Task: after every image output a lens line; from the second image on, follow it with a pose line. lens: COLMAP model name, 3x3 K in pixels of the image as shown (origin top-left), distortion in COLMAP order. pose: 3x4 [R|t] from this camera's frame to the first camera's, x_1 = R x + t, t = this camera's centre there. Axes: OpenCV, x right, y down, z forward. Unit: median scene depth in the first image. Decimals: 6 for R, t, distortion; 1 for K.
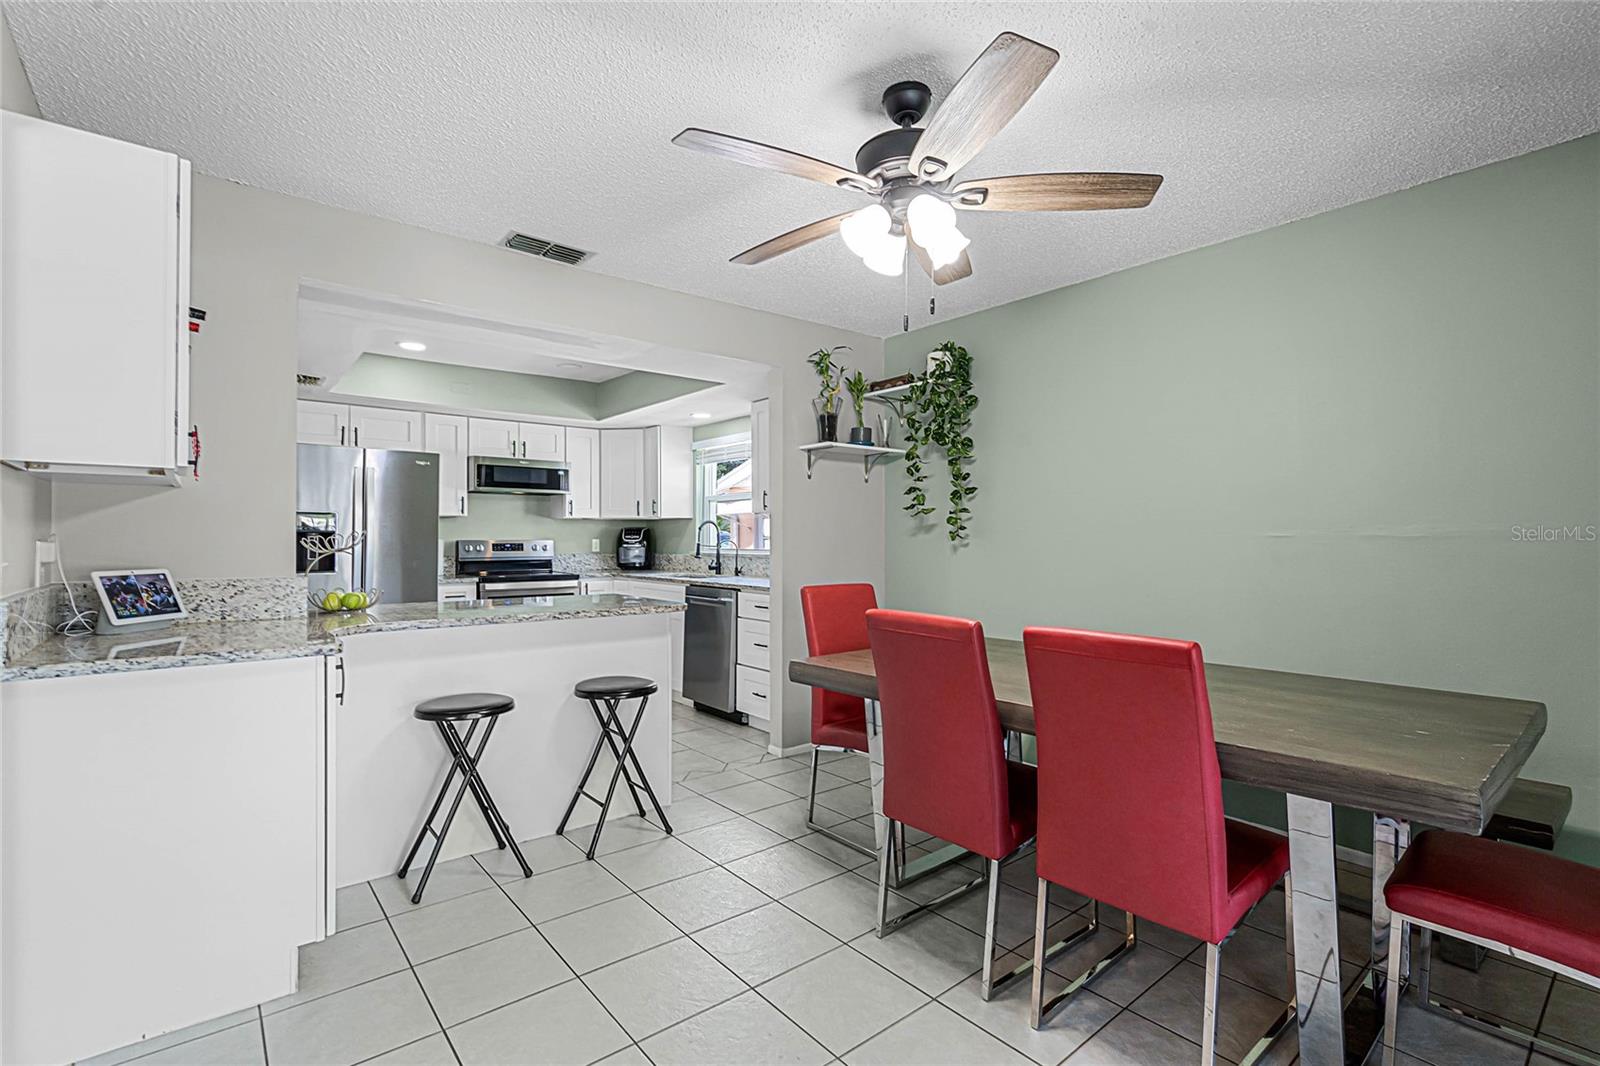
lens RADIAL K [[740.1, 0, 800.4], [0, 740.1, 535.7], [0, 0, 1]] dist [0.000042, 0.001710]
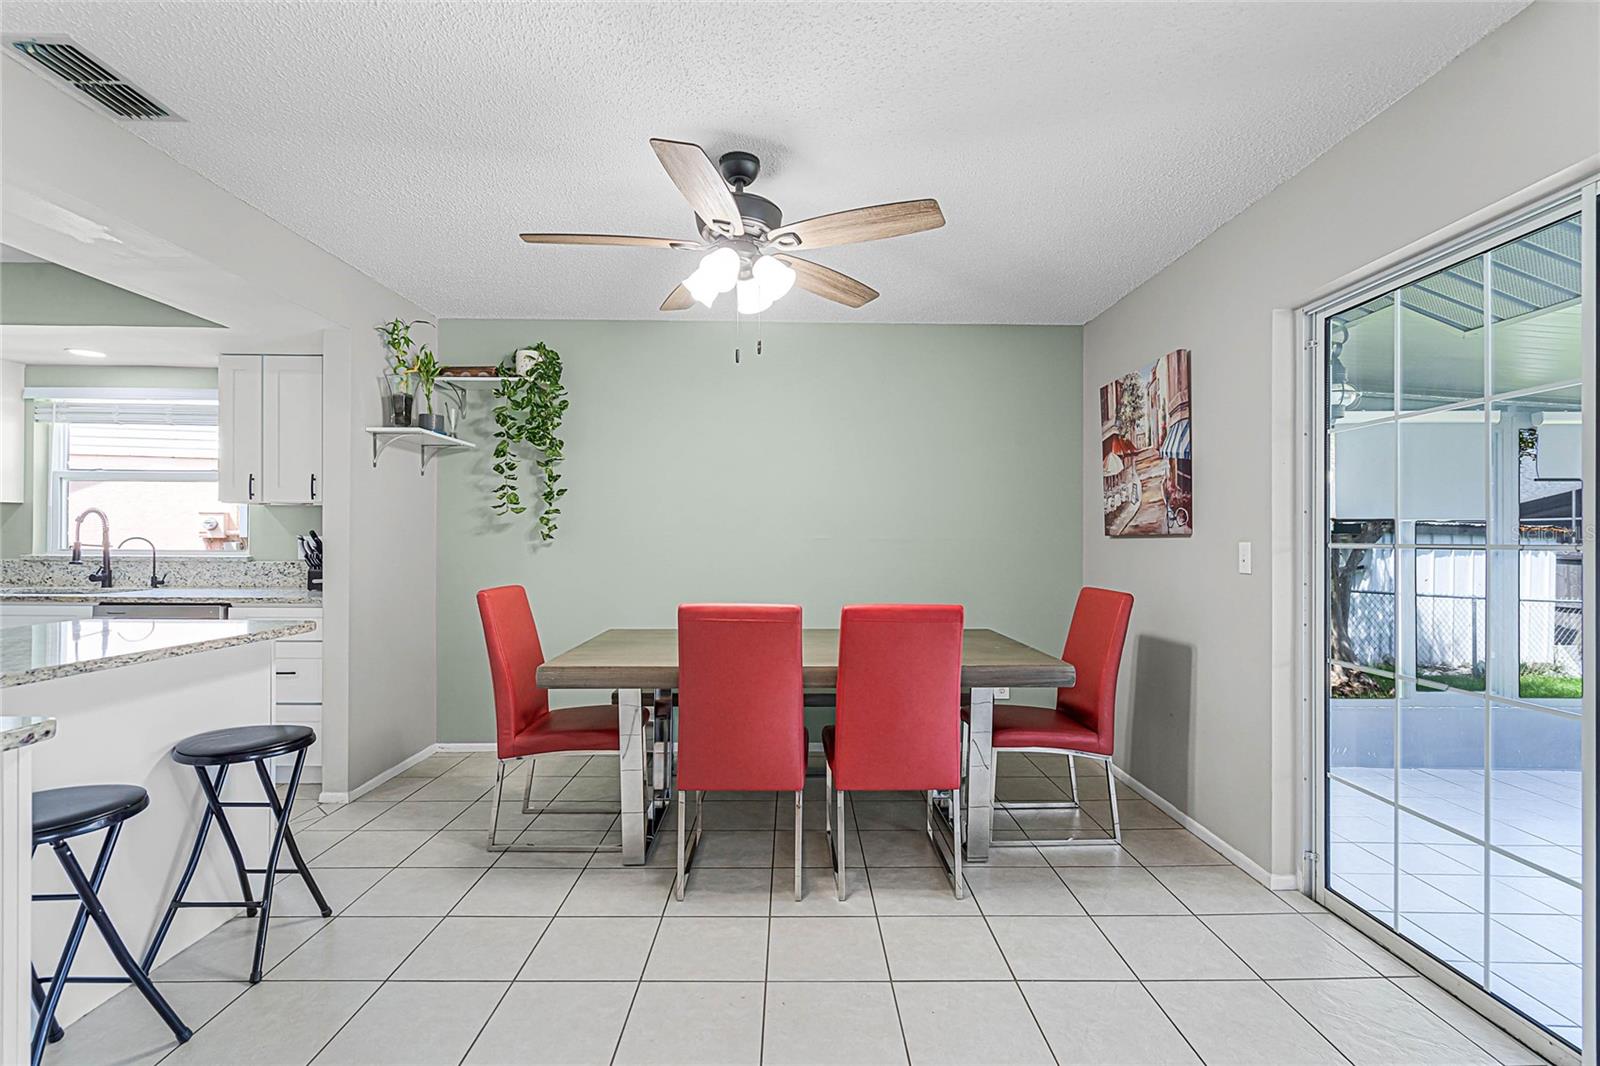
lens RADIAL K [[740.1, 0, 793.9], [0, 740.1, 540.3], [0, 0, 1]] dist [0.000042, 0.001710]
pose [[0.625613, 0.004984, 0.780118, -0.364710], [-0.011044, 0.999936, 0.002468, -0.000356], [-0.780055, -0.010159, 0.625628, 0.101054]]
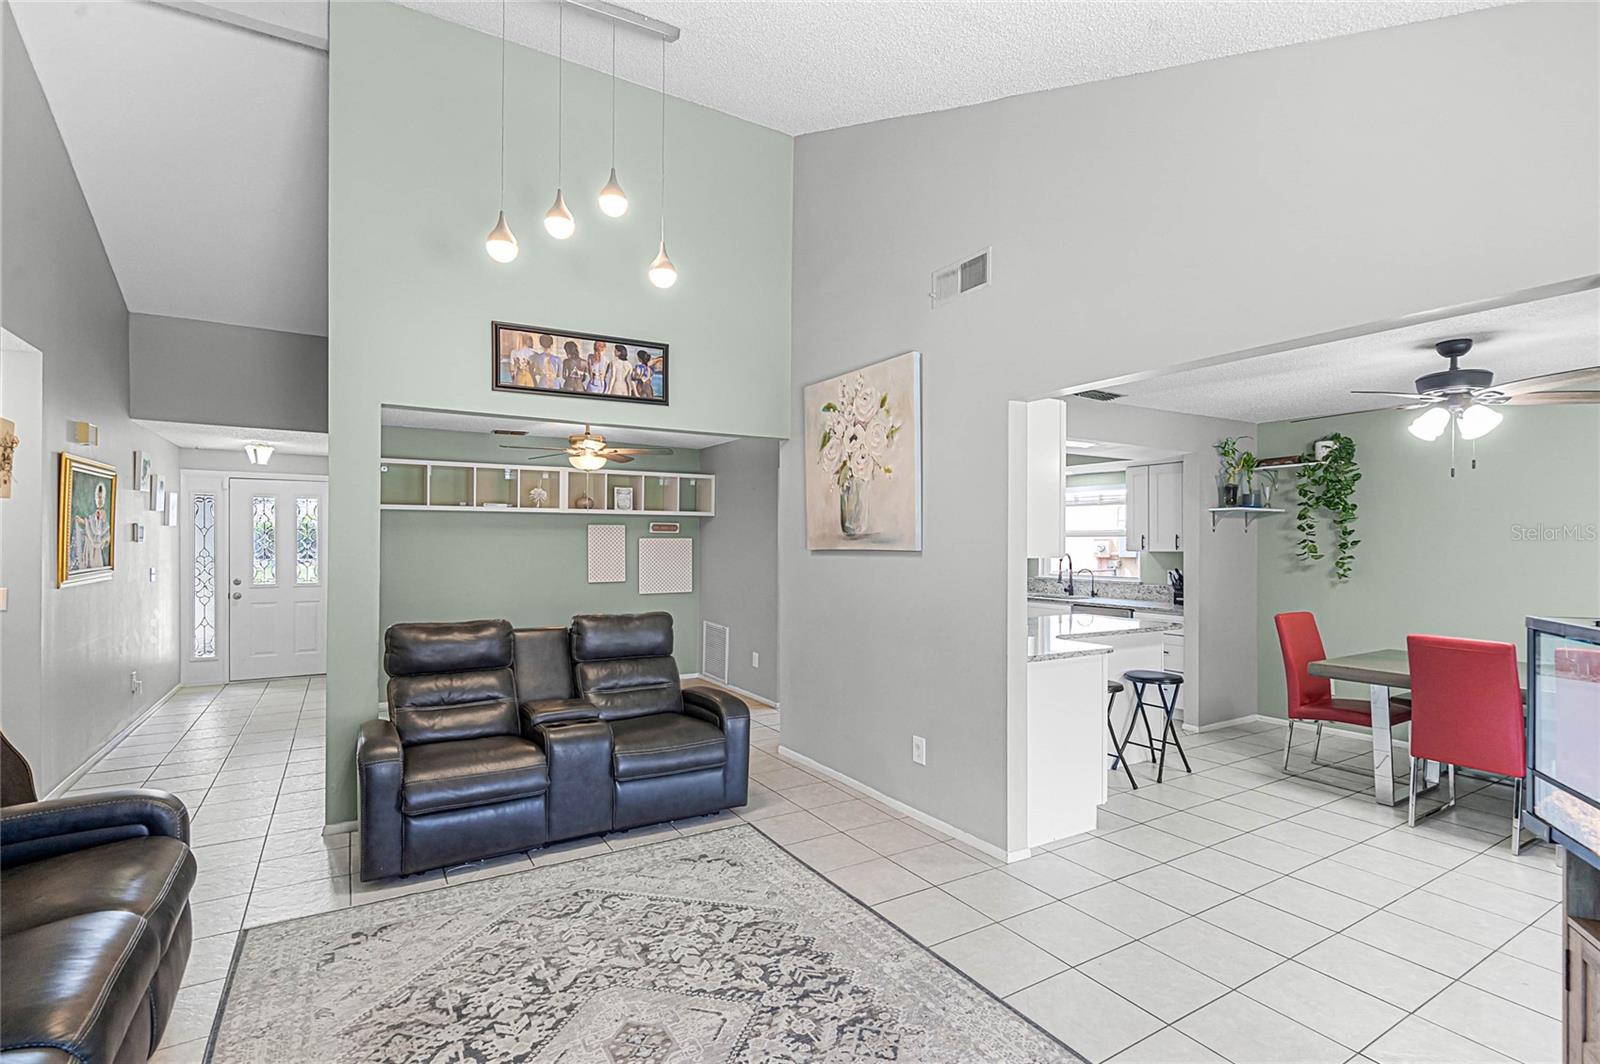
lens RADIAL K [[740.1, 0, 791.5], [0, 740.1, 540.1], [0, 0, 1]] dist [0.000042, 0.001710]
pose [[0.989311, 0.004050, -0.145766, -0.589736], [-0.003821, 0.999991, 0.001855, -0.063606], [0.145772, -0.001278, 0.989317, -0.494805]]
